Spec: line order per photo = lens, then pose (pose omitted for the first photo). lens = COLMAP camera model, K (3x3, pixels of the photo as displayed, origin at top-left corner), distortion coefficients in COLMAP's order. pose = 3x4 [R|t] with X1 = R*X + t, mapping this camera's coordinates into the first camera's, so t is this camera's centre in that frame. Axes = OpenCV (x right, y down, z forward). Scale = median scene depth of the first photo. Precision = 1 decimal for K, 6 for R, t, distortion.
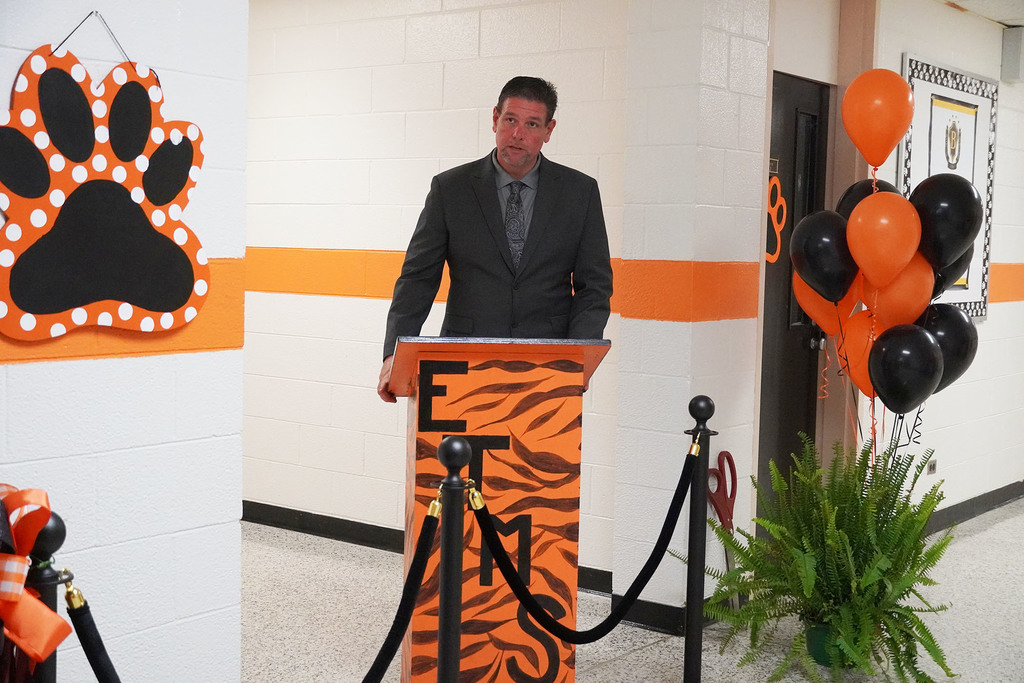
lens RADIAL K [[1340.3, 0, 512.0], [0, 1340.3, 341.5], [0, 0, 1]] dist [0.024496, 0.014636]
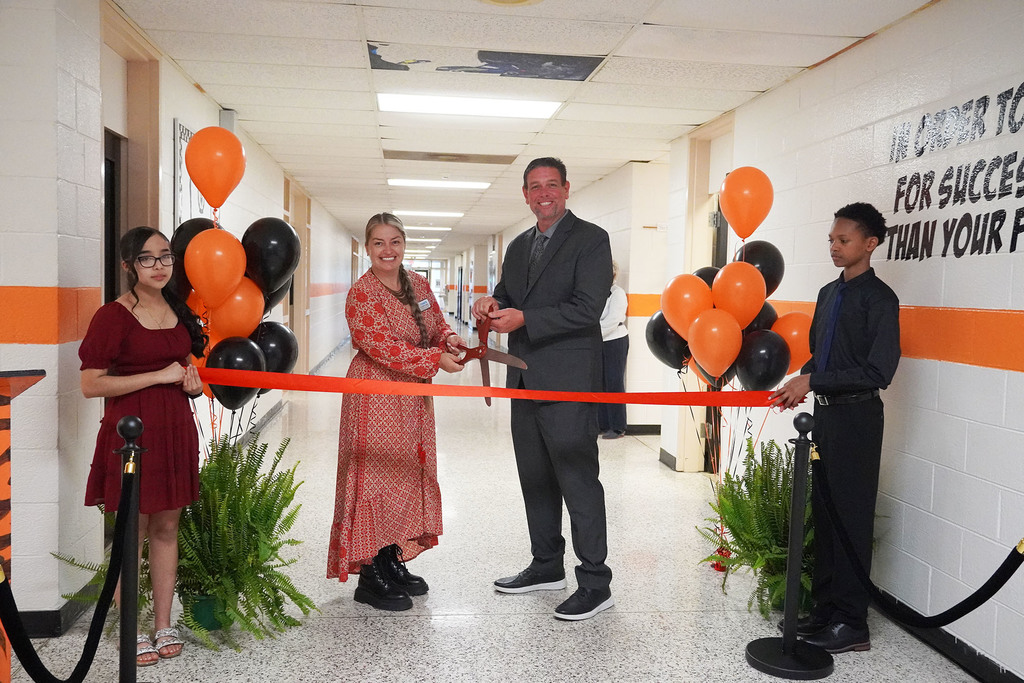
lens RADIAL K [[927.2, 0, 512.0], [0, 927.2, 341.5], [0, 0, 1]] dist [0.011291, 0.004740]
pose [[0.712835, -0.044438, 0.699923, -0.209480], [0.039578, 0.998949, 0.023115, -0.031826], [-0.700214, 0.011225, 0.713845, 0.352889]]
